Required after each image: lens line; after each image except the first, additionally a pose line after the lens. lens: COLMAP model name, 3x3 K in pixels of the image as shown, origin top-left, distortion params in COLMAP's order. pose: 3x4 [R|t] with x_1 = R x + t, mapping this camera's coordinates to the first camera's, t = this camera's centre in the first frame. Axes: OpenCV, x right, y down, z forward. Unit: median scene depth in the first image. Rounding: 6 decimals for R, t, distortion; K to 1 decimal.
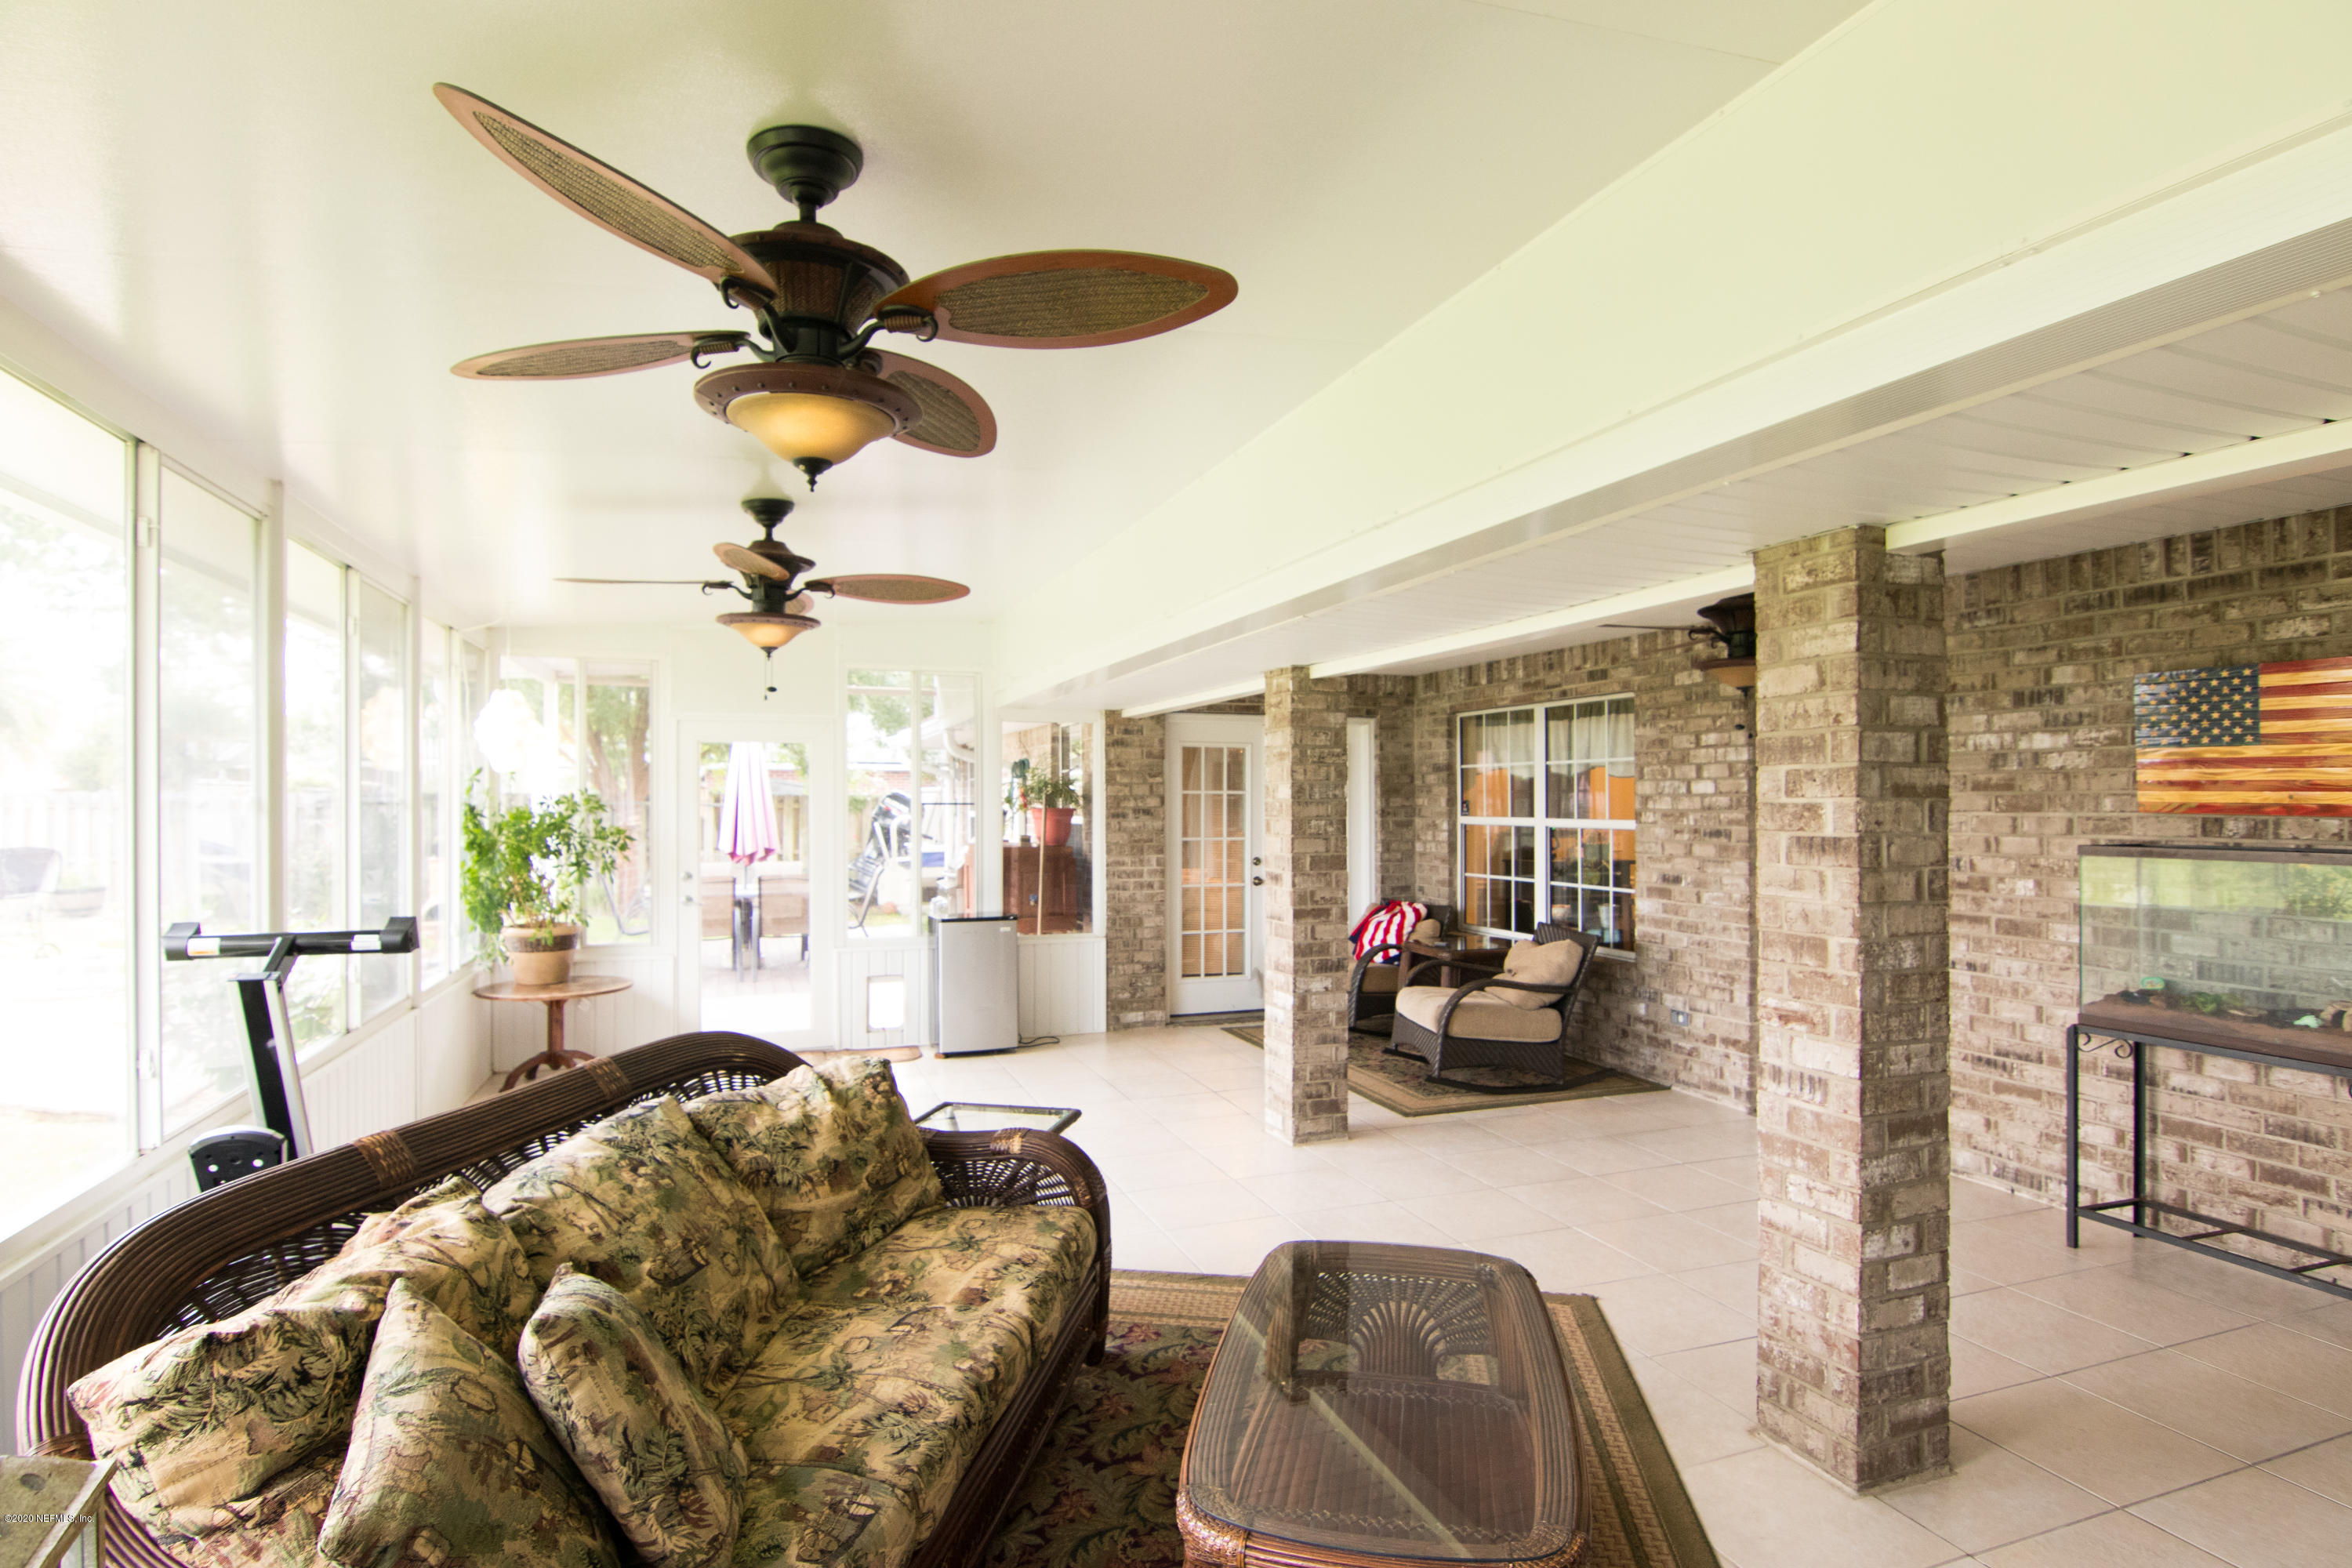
lens RADIAL K [[1192.5, 0, 1169.3], [0, 1192.5, 795.5], [0, 0, 1]] dist [-0.008422, -0.008218]
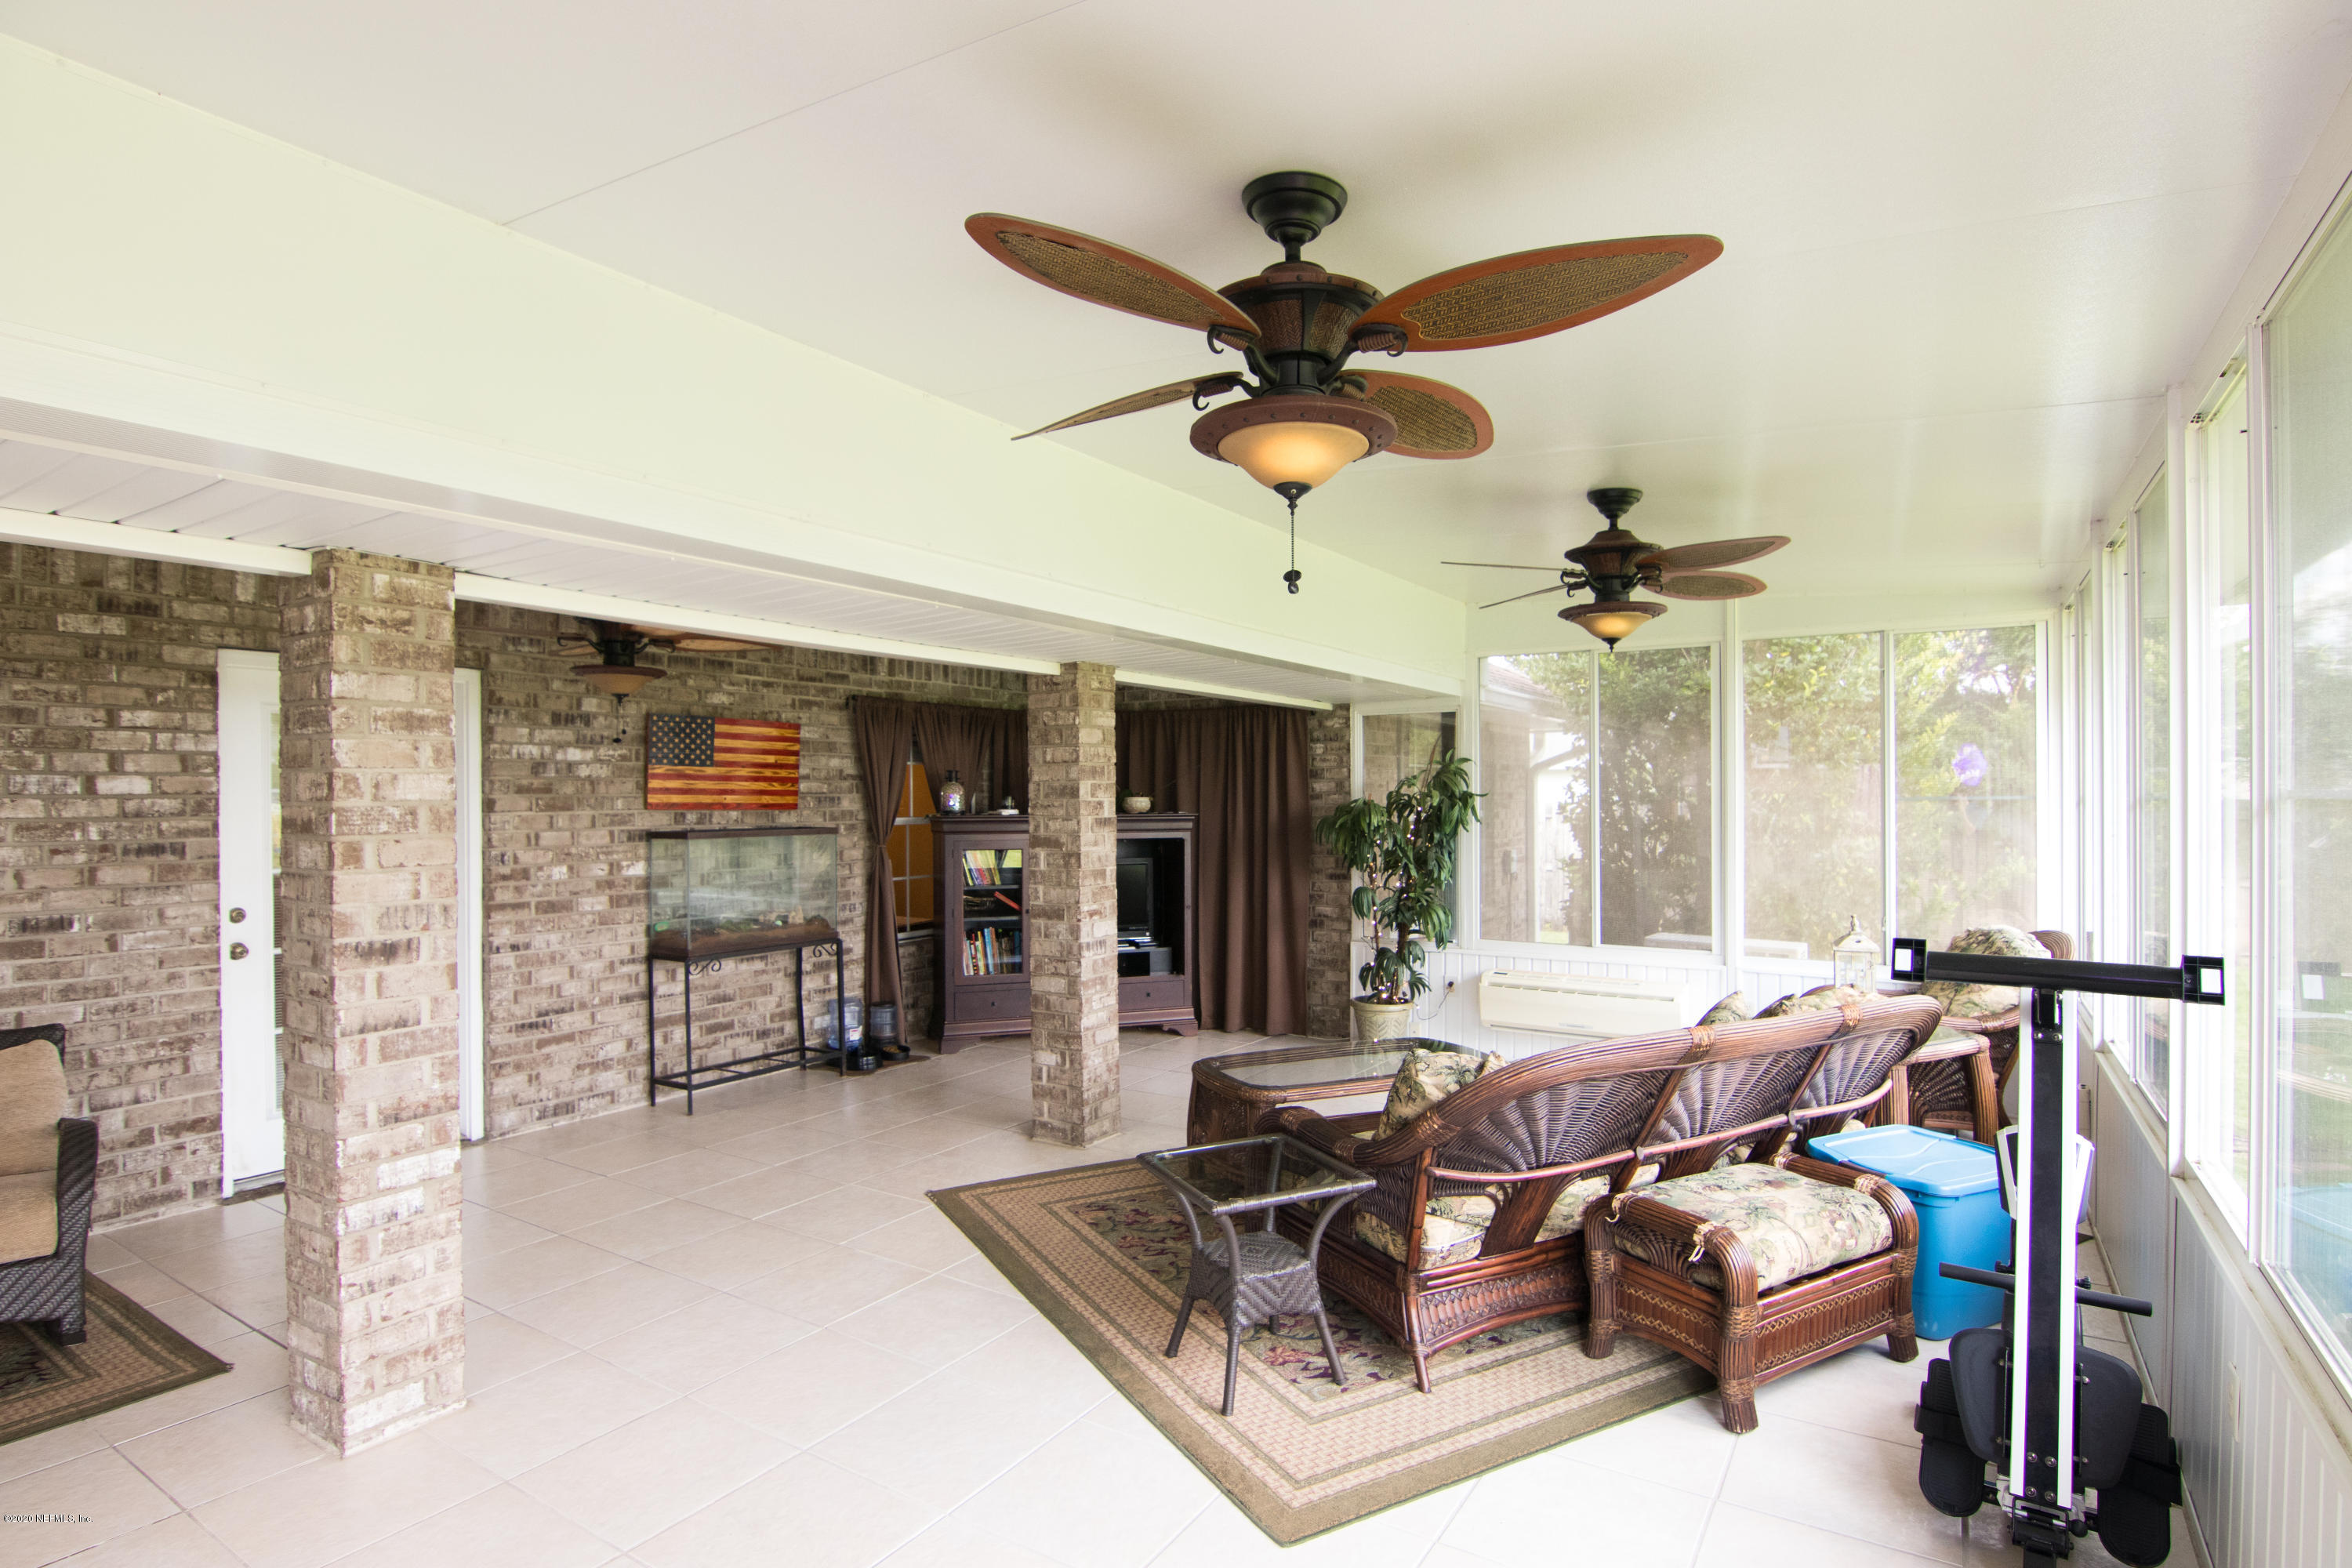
lens RADIAL K [[1192.5, 0, 1177.3], [0, 1192.5, 798.9], [0, 0, 1]] dist [-0.008422, -0.008218]
pose [[-0.606526, 0.002116, 0.795061, -0.634124], [0.001466, 0.999998, -0.001543, 0.004041], [-0.795062, 0.000230, -0.606528, 1.214488]]
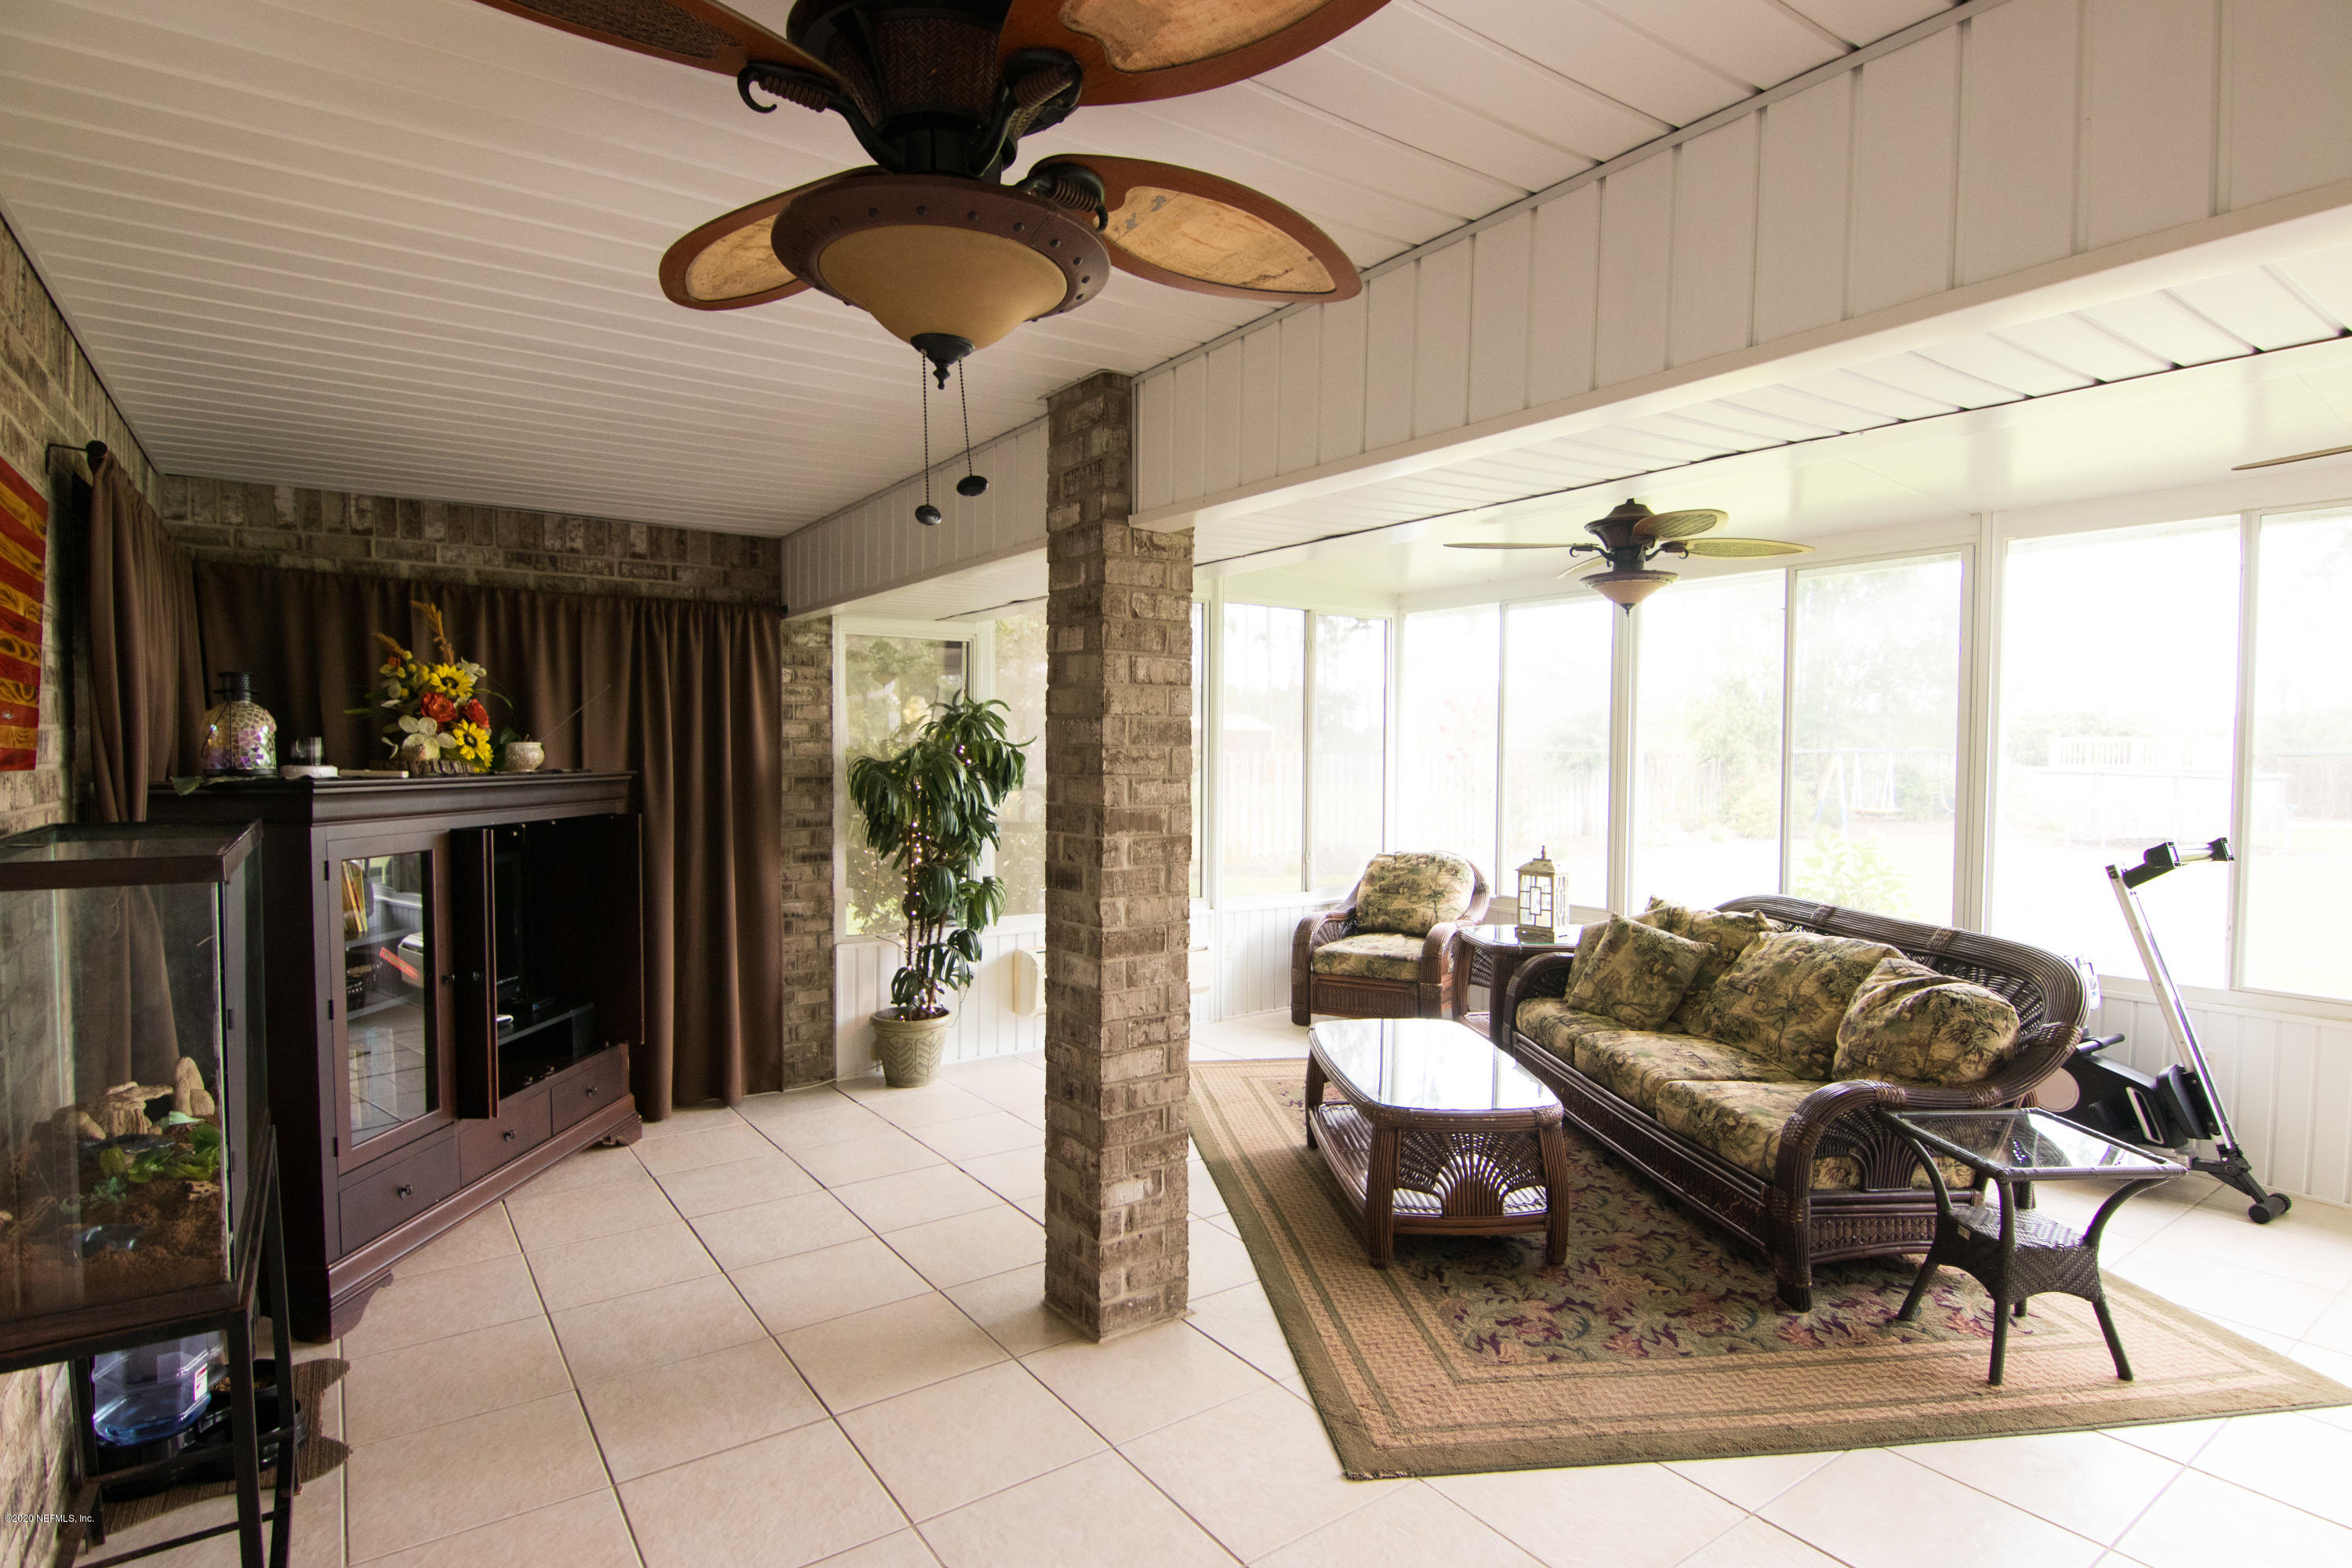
lens RADIAL K [[1192.5, 0, 1168.7], [0, 1192.5, 798.2], [0, 0, 1]] dist [-0.008422, -0.008218]
pose [[-0.963854, 0.005690, -0.266370, 0.497960], [-0.004023, 0.999347, 0.035903, 0.007290], [0.266401, 0.035677, -0.963202, 1.258155]]
